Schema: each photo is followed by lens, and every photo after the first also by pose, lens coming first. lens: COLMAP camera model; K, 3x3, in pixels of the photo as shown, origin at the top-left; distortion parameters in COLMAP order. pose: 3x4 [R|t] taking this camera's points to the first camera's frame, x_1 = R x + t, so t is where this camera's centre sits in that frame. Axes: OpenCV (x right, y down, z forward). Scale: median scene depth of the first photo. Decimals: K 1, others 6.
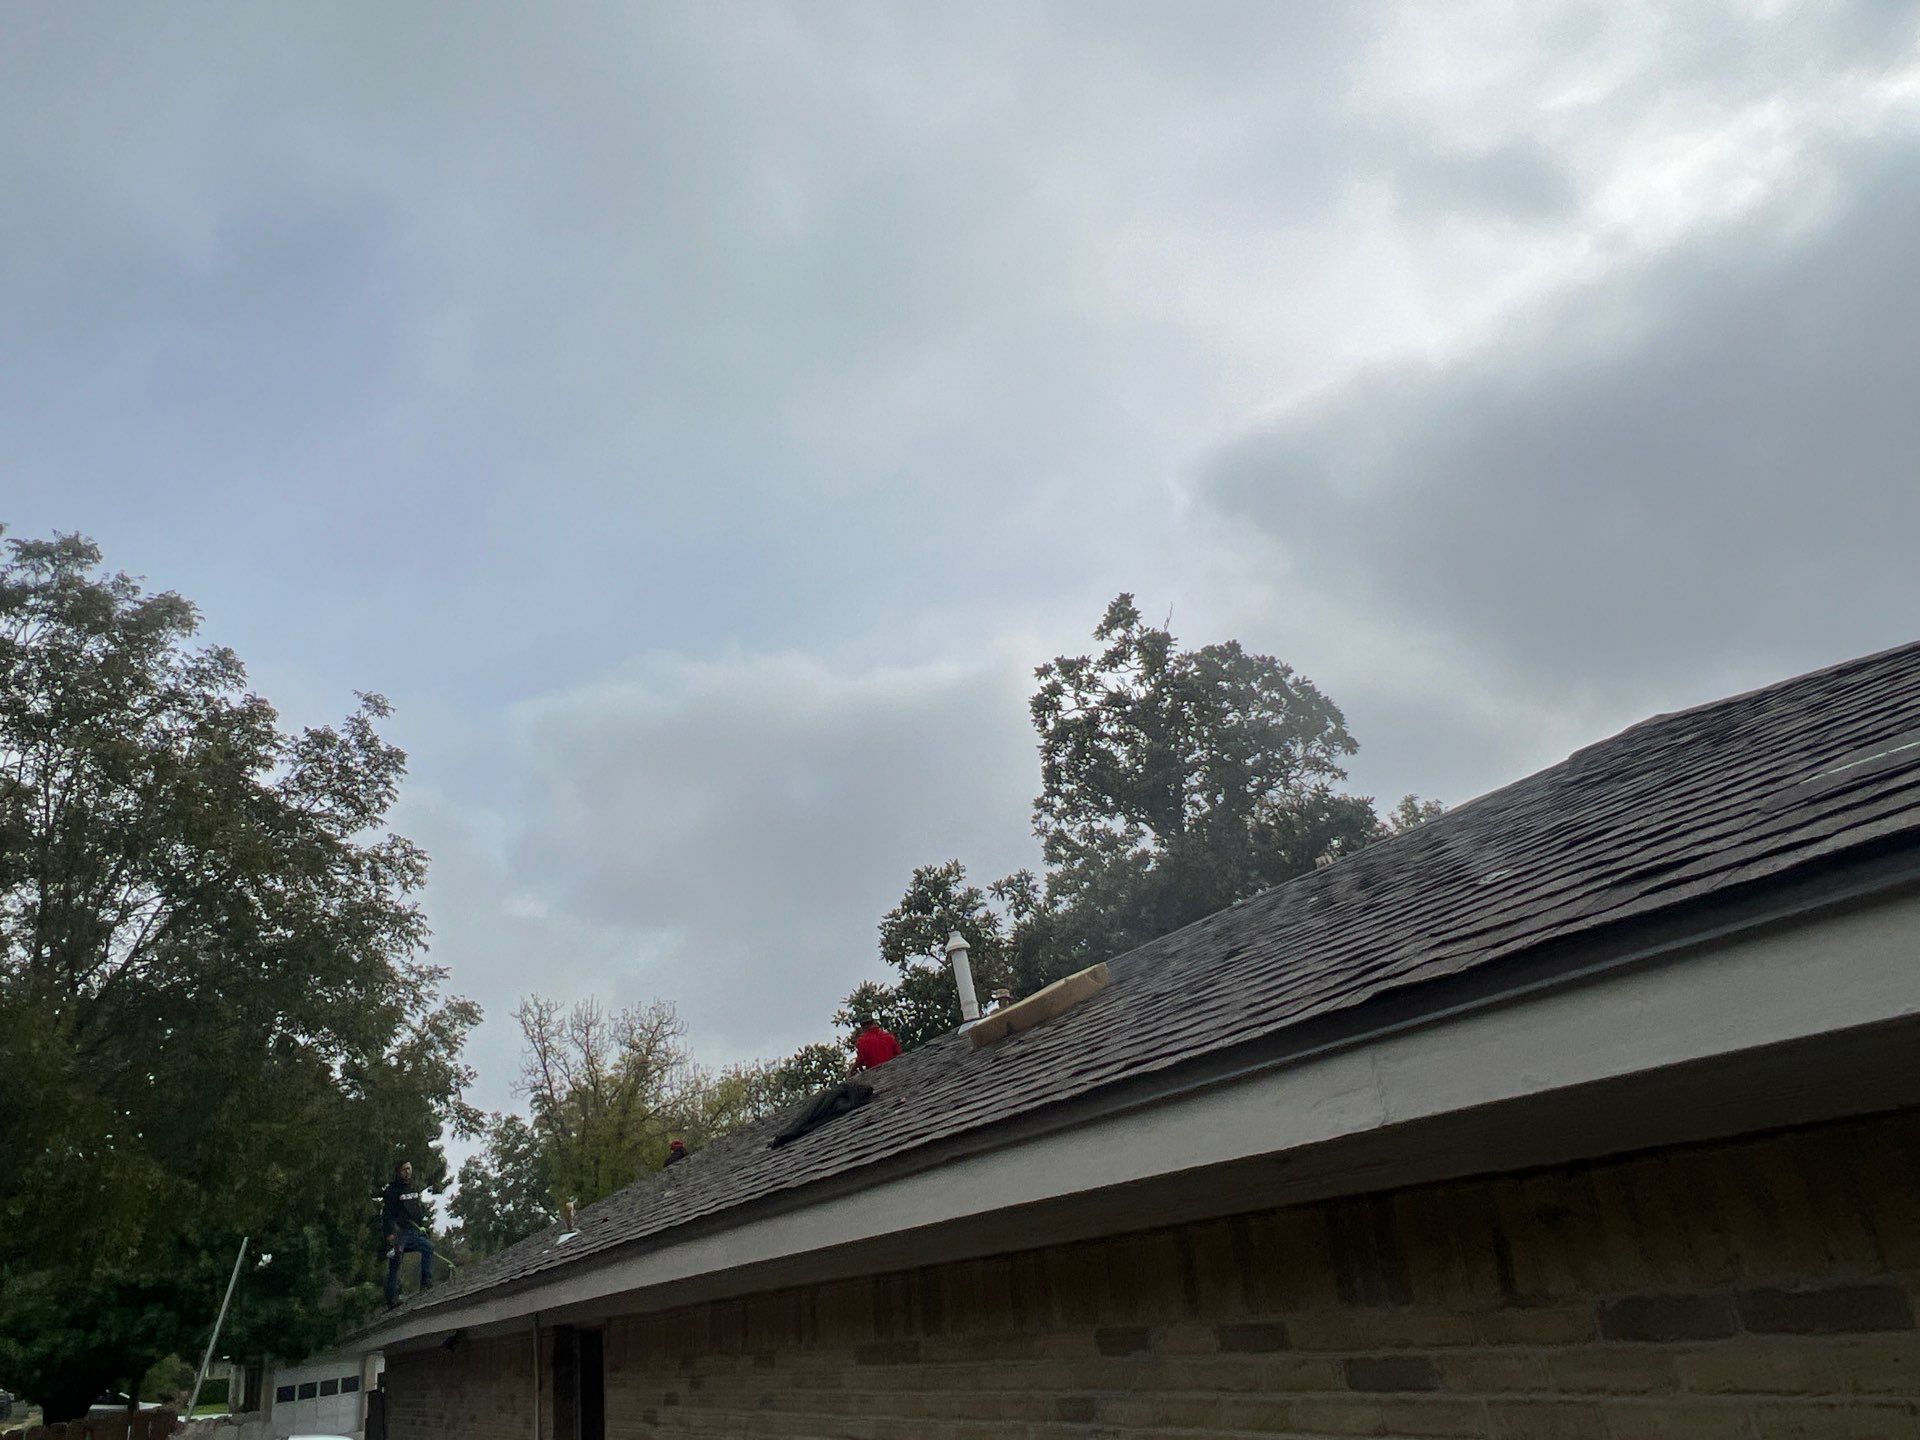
lens RADIAL K [[1310.3, 0, 965.9], [0, 1310.3, 694.1], [0, 0, 1]] dist [0.001163, 0.000604]
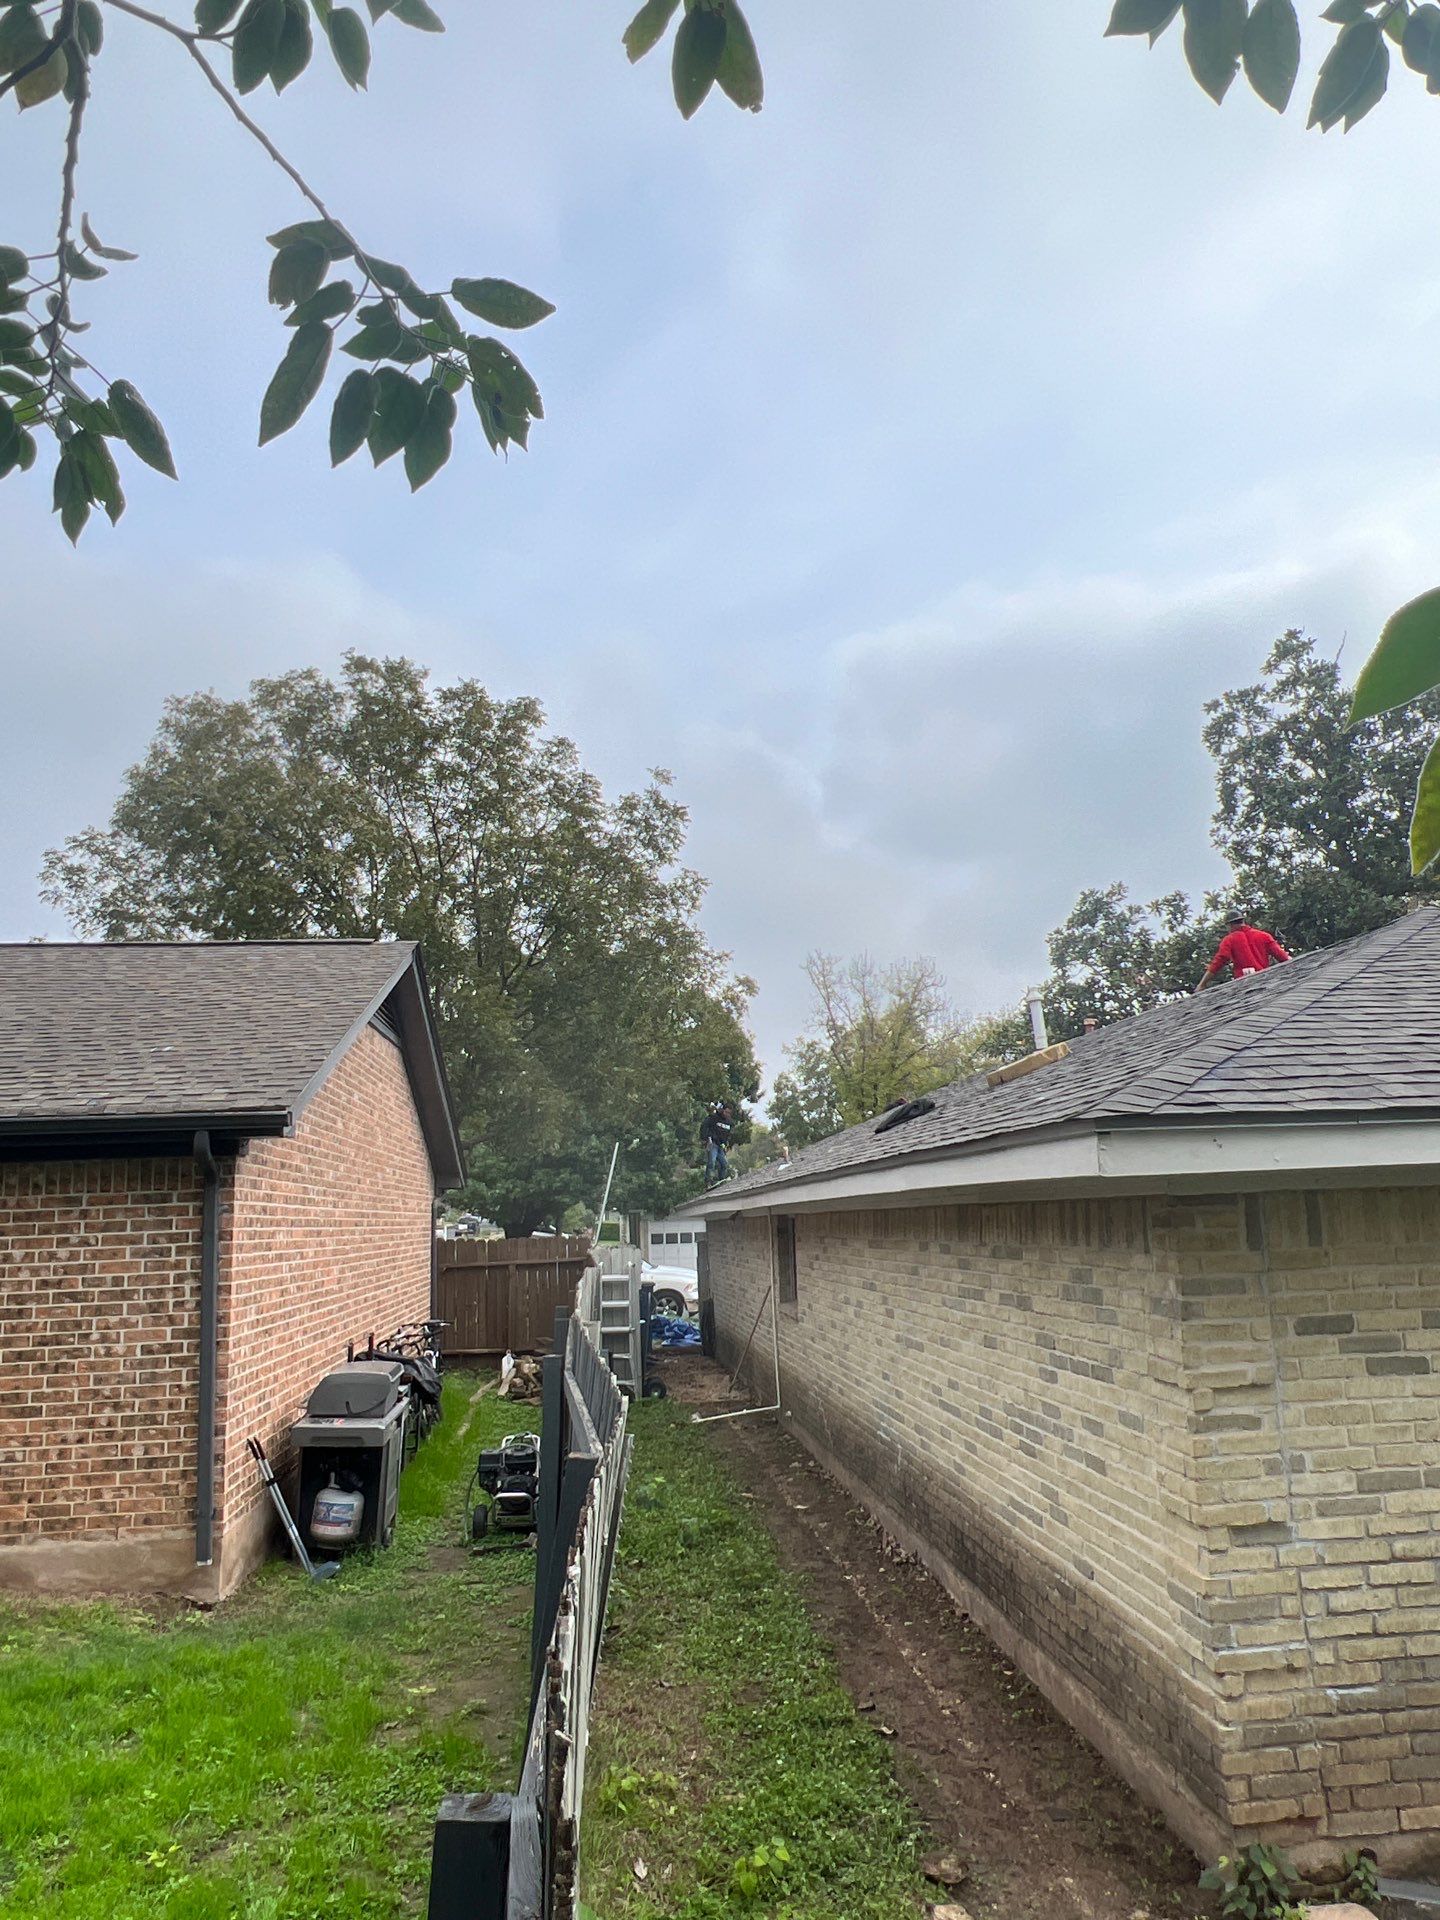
lens RADIAL K [[1312.5, 0, 720.0], [0, 1312.5, 960.0], [0, 0, 1]] dist [0.000676, 0.000478]
pose [[0.919949, 0.022544, -0.391389, 0.107055], [0.076550, 0.968798, 0.235732, -0.095066], [0.384491, -0.246823, 0.889520, -0.179501]]
